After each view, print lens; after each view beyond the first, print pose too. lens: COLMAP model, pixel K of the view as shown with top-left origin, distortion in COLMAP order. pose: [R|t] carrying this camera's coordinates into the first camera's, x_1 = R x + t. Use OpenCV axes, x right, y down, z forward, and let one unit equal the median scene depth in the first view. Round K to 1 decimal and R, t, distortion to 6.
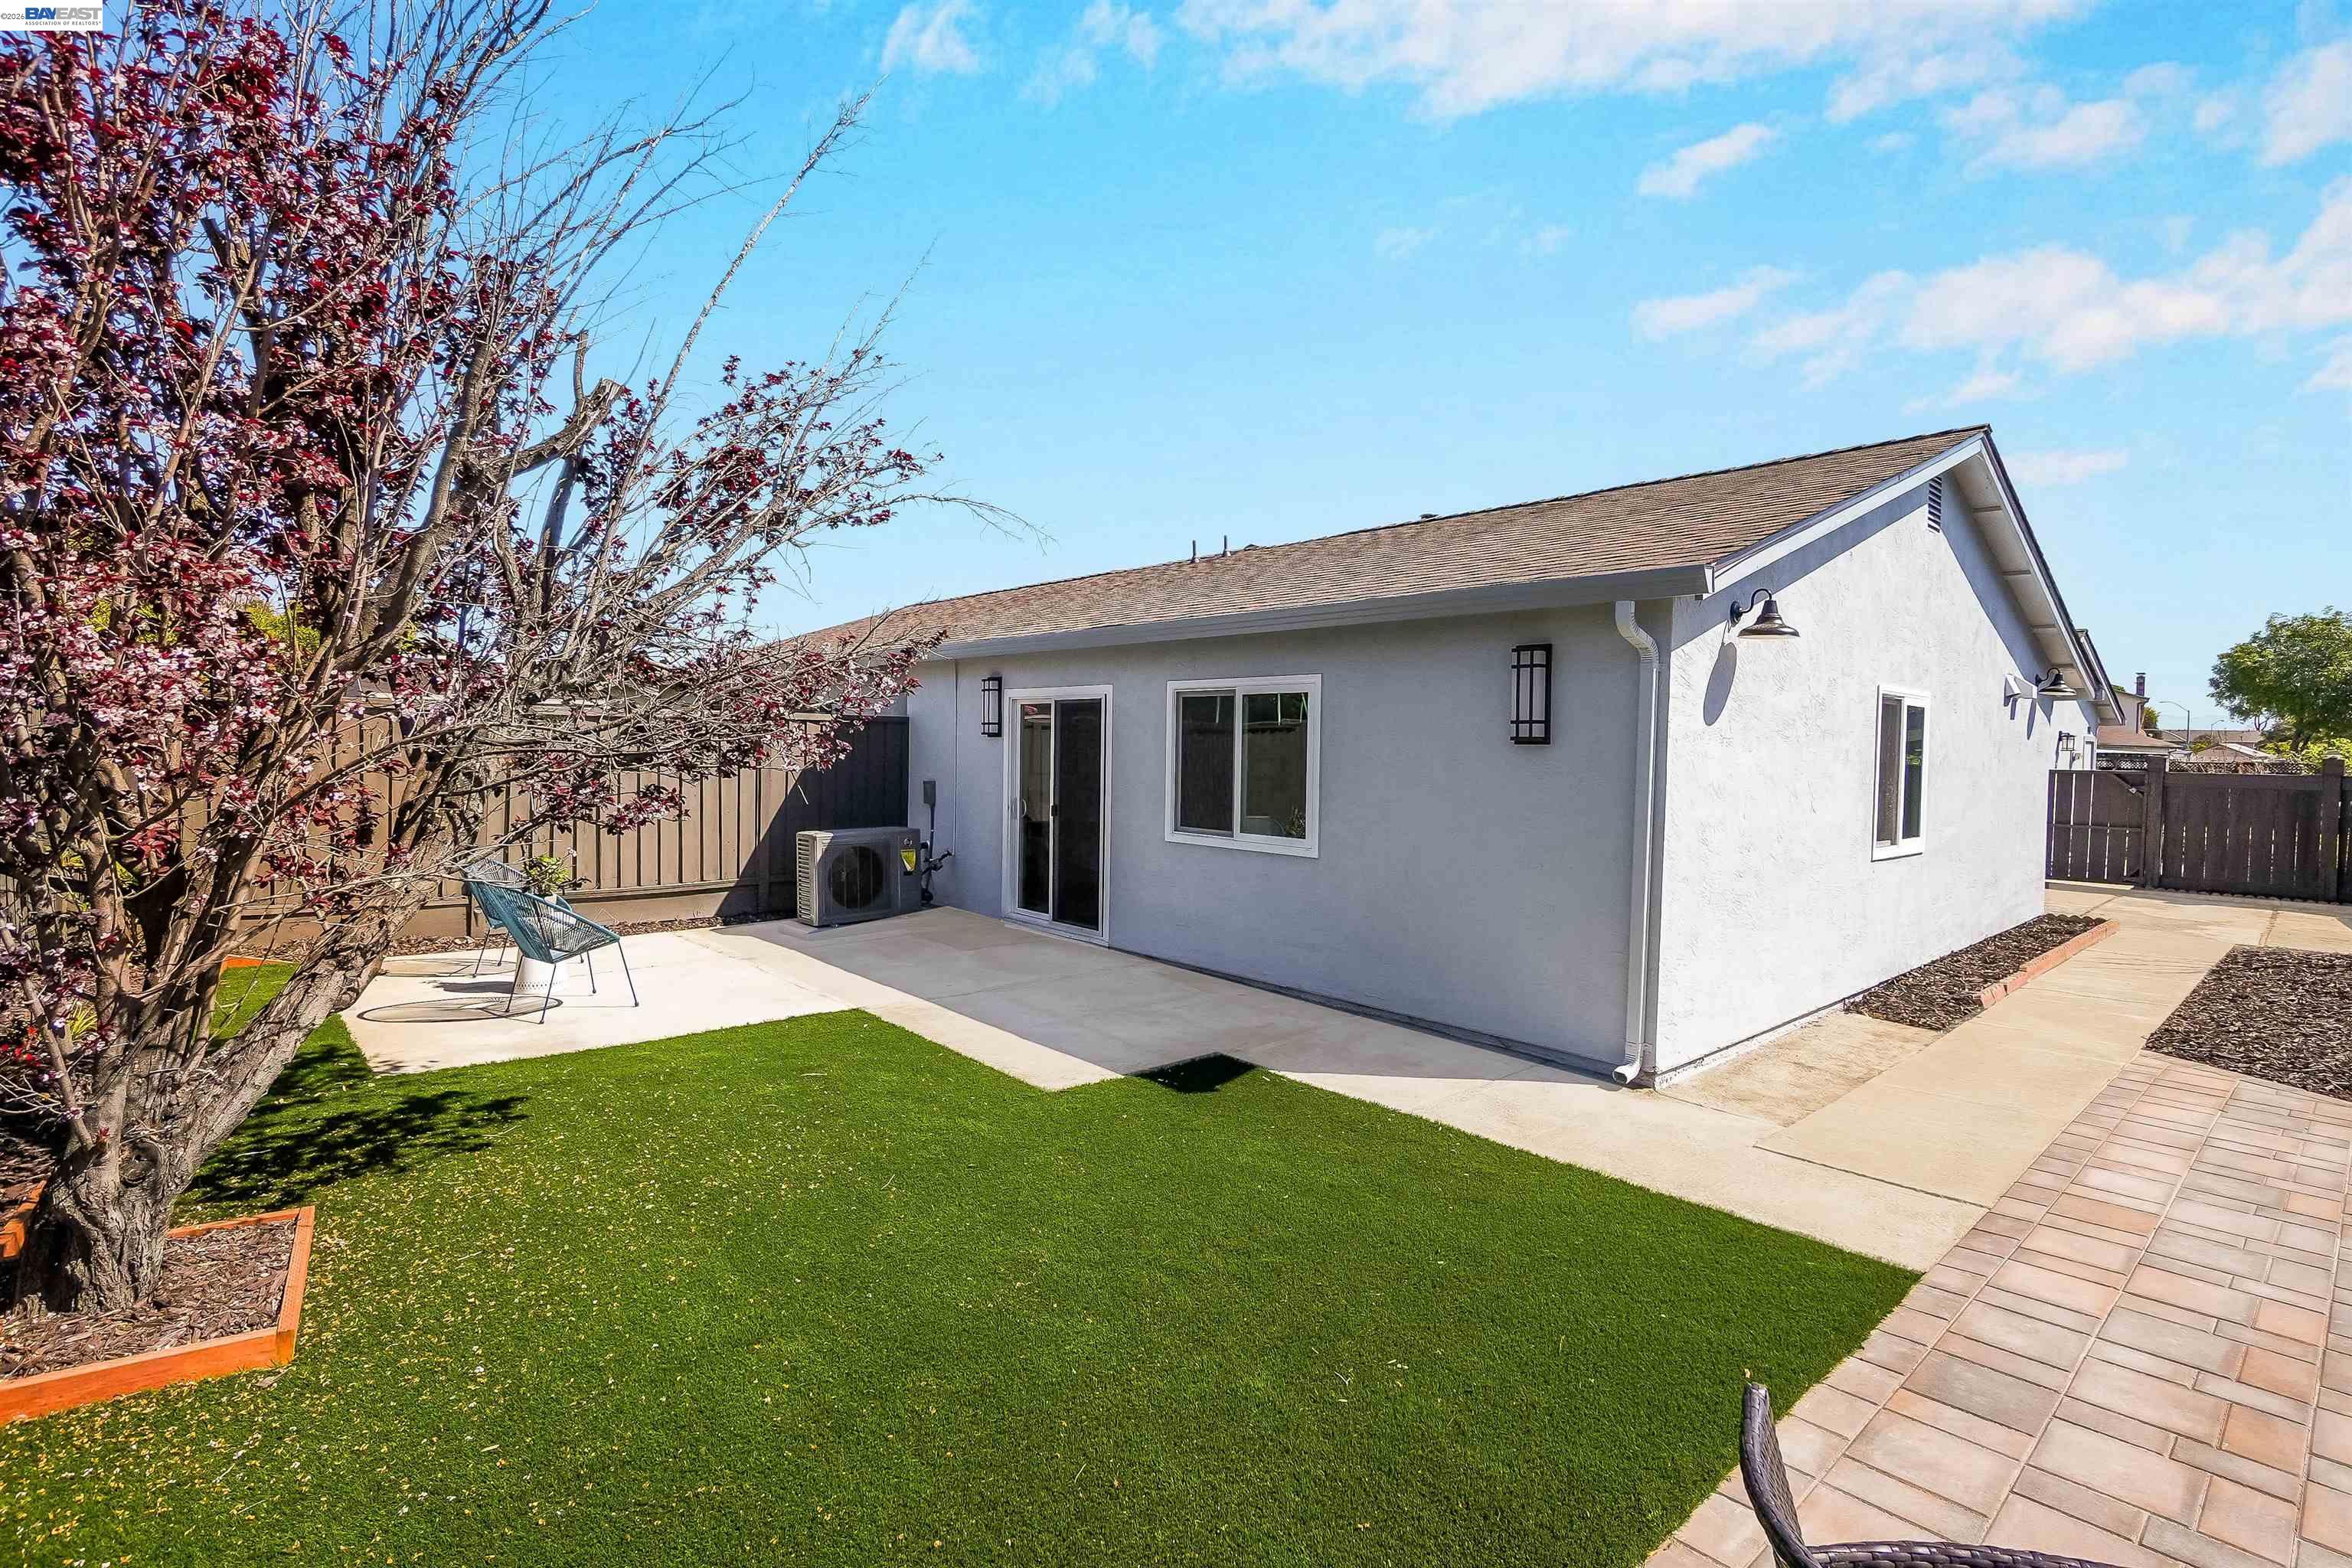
lens RADIAL K [[1131.6, 0, 1176.0], [0, 1131.6, 784.0], [0, 0, 1]] dist [-0.002205, -0.000953]
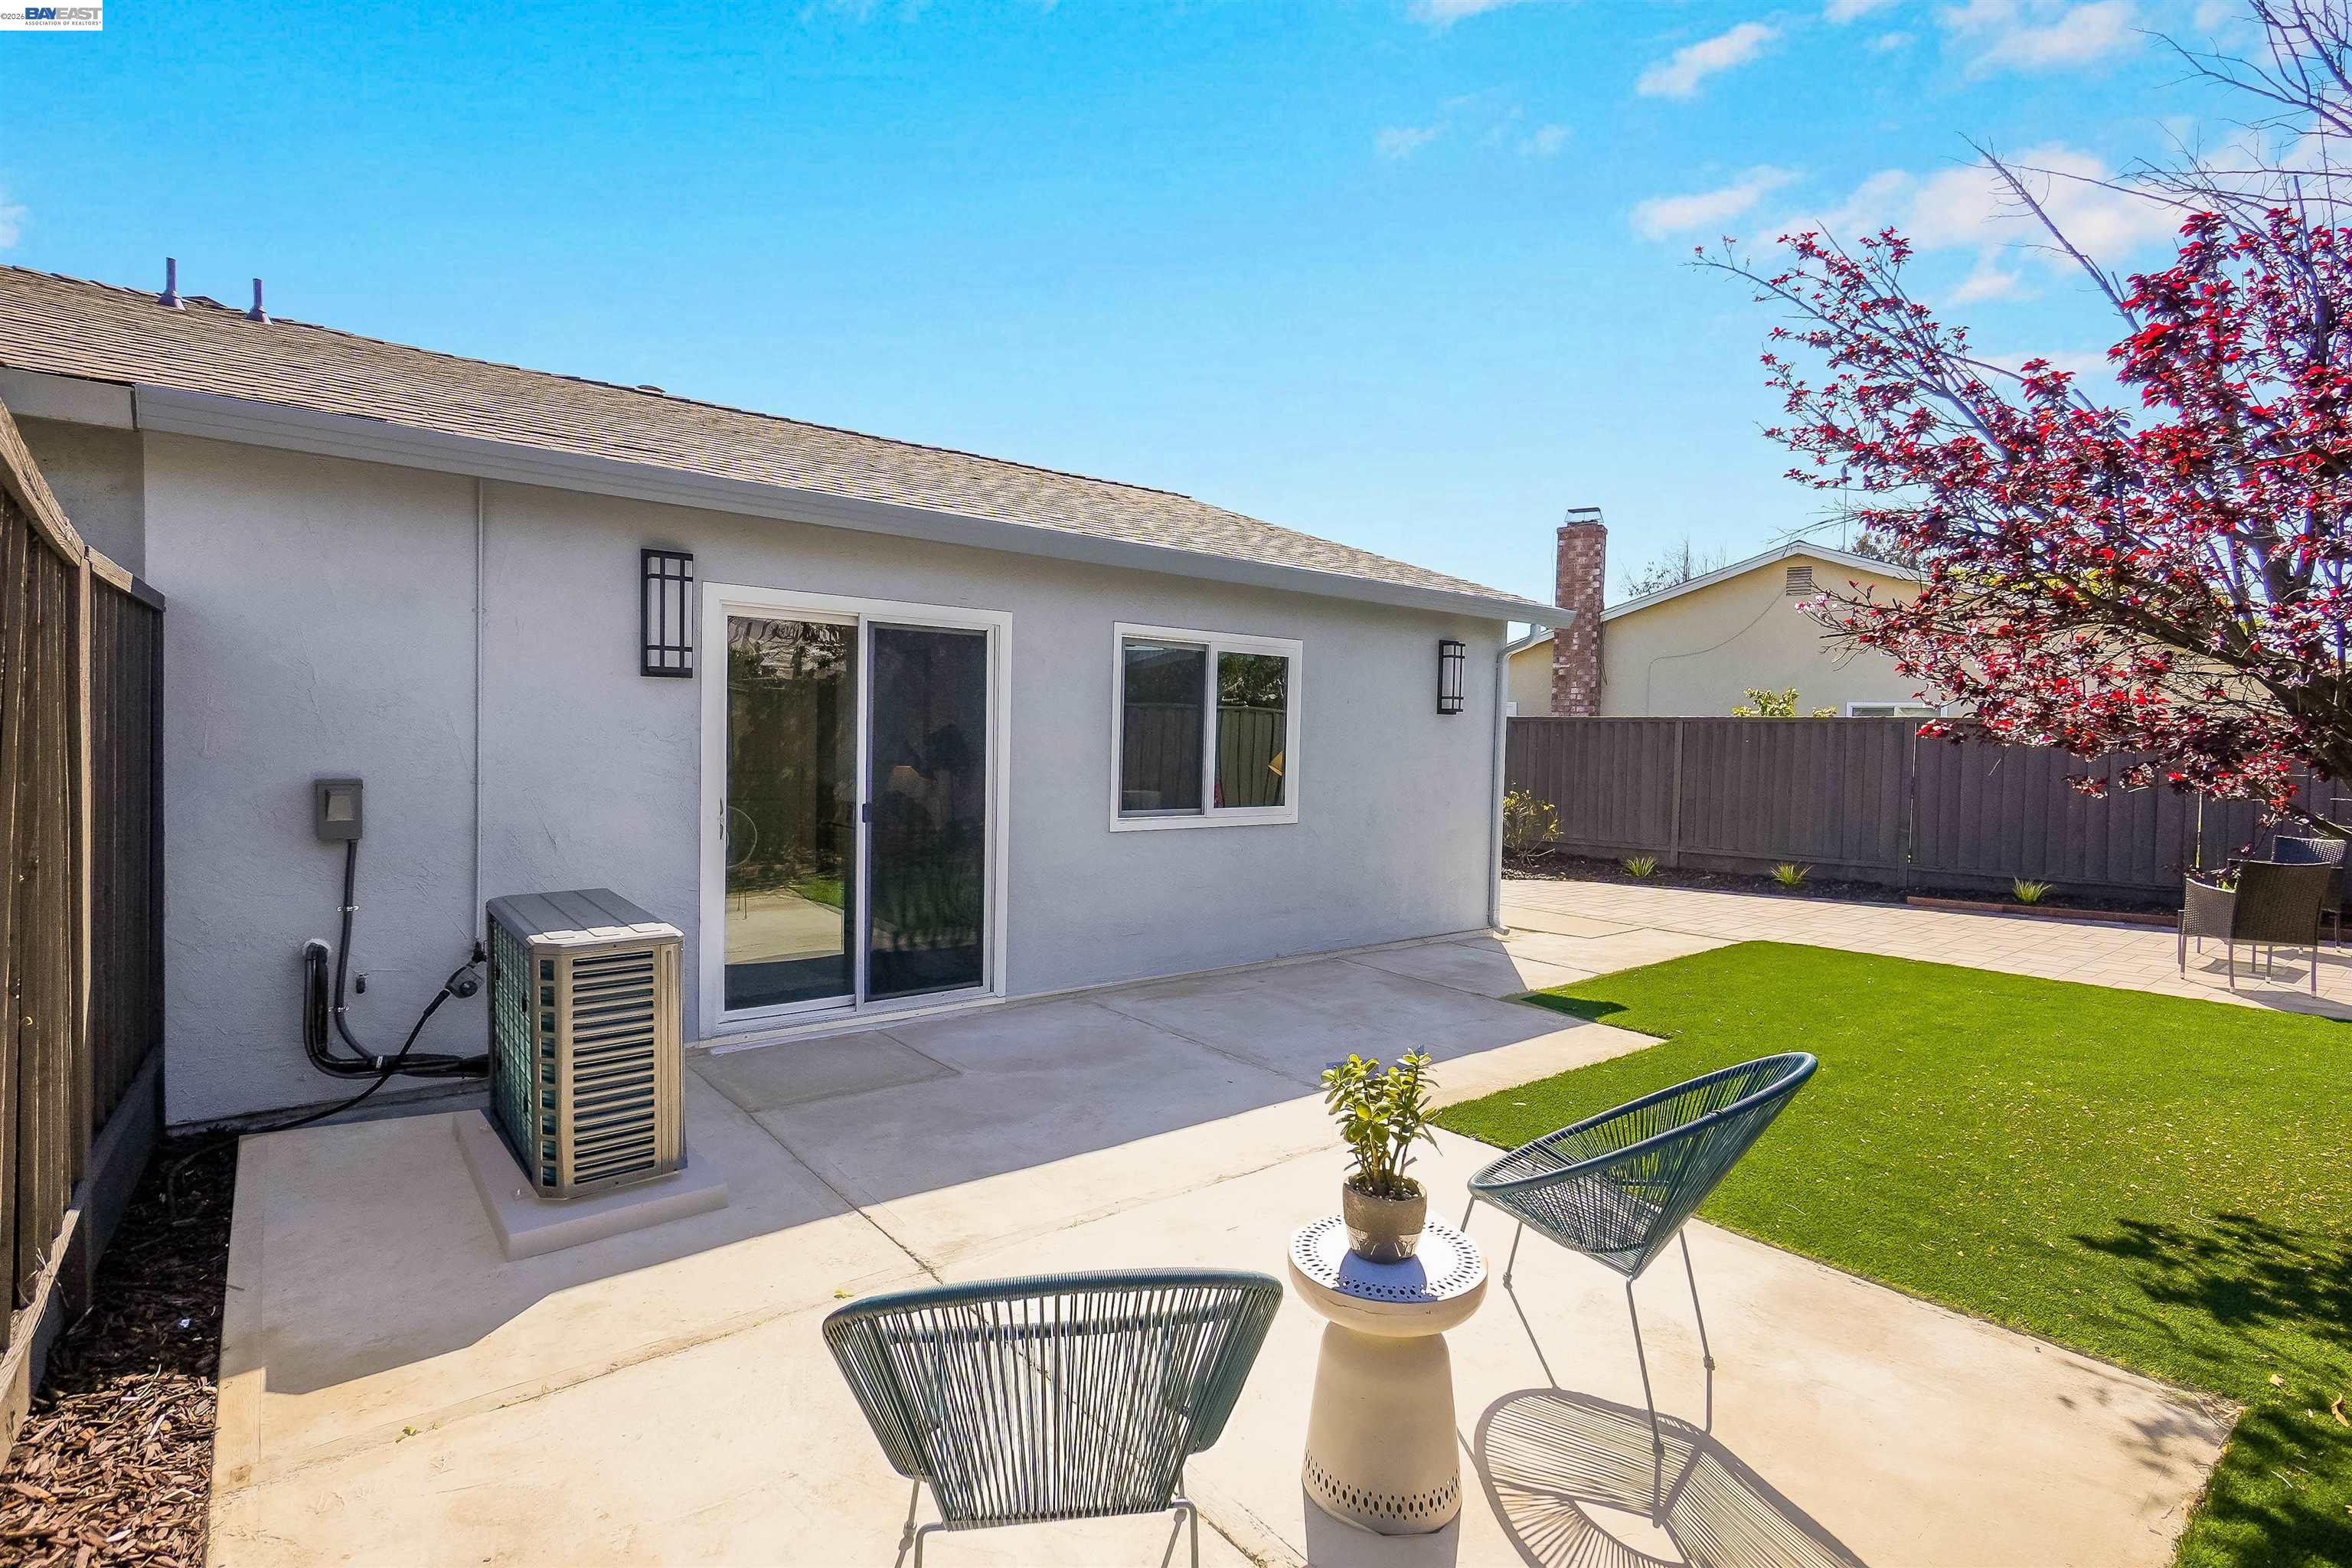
lens RADIAL K [[1131.6, 0, 1176.0], [0, 1131.6, 784.0], [0, 0, 1]] dist [-0.002205, -0.000953]
pose [[0.032558, -0.061032, 0.997605, -0.889996], [0.010917, 0.998096, 0.060706, -0.032113], [-0.999410, 0.008914, 0.033163, 1.075482]]
